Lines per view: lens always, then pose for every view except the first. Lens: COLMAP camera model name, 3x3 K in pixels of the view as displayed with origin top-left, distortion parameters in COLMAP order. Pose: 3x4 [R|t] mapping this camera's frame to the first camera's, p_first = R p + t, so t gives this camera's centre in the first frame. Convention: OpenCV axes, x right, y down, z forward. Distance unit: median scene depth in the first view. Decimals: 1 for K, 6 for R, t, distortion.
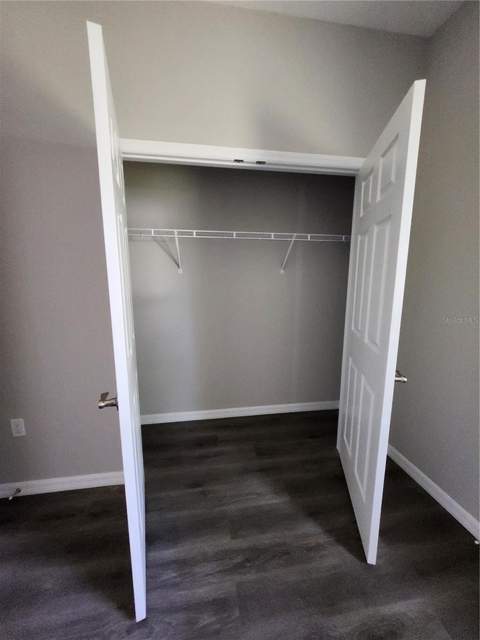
lens RADIAL K [[256.3, 0, 238.9], [0, 256.3, 317.7], [0, 0, 1]] dist [-0.000917, 0.000626]
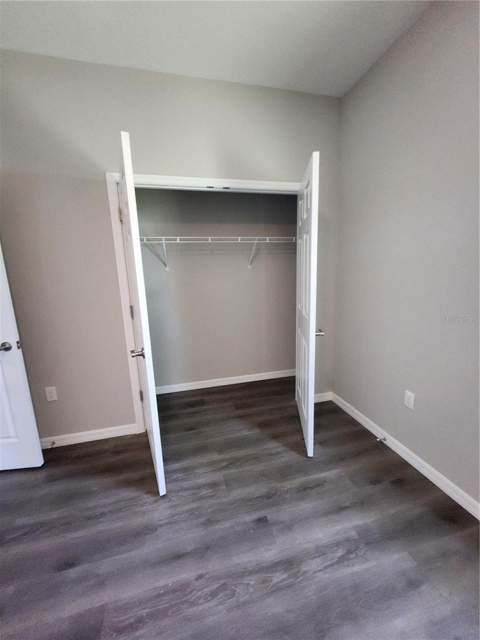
lens RADIAL K [[256.3, 0, 240.3], [0, 256.3, 321.7], [0, 0, 1]] dist [-0.000917, 0.000626]
pose [[0.994995, -0.050684, 0.086112, 0.005196], [0.047525, 0.998134, 0.038346, 0.060039], [-0.087895, -0.034061, 0.995547, -0.397867]]
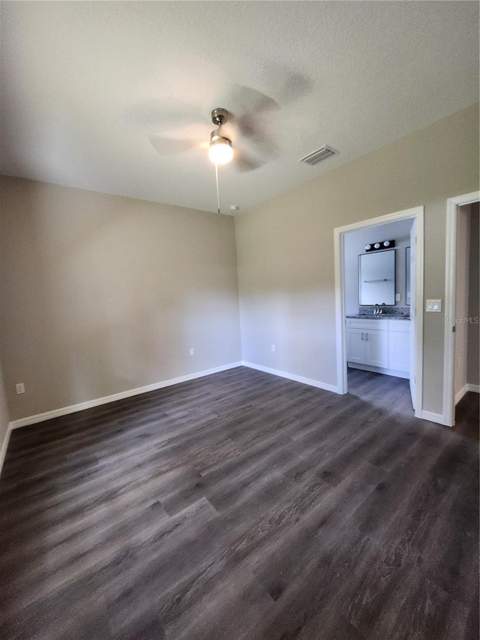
lens RADIAL K [[256.3, 0, 241.6], [0, 256.3, 317.8], [0, 0, 1]] dist [-0.000917, 0.000626]
pose [[-0.870262, 0.093876, -0.483561, 0.552223], [-0.022970, 0.972870, 0.230207, -0.171642], [0.492053, 0.211448, -0.844496, 1.017630]]
